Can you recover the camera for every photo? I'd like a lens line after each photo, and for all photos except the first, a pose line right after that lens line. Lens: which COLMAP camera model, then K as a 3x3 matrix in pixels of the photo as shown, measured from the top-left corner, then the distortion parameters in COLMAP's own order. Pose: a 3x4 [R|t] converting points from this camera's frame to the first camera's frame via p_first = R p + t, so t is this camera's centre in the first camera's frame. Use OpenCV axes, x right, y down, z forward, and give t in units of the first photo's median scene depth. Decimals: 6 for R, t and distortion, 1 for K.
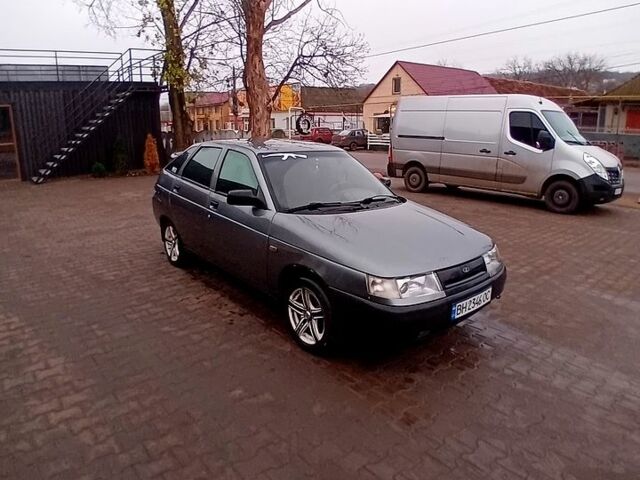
lens RADIAL K [[459.5, 0, 320.0], [0, 459.5, 240.0], [0, 0, 1]] dist [-0.147157, -0.000650]
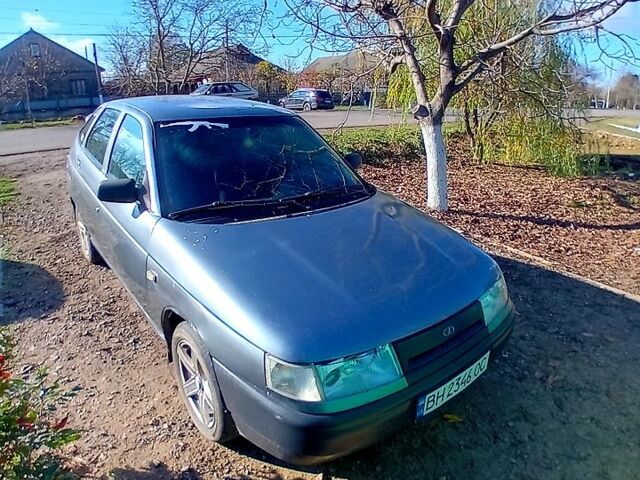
lens RADIAL K [[459.5, 0, 320.0], [0, 459.5, 240.0], [0, 0, 1]] dist [-0.147157, -0.000650]
pose [[0.999528, 0.028538, -0.011387, 0.157352], [-0.027285, 0.994801, 0.098111, -0.110224], [0.014128, -0.097754, 0.995110, 0.417962]]
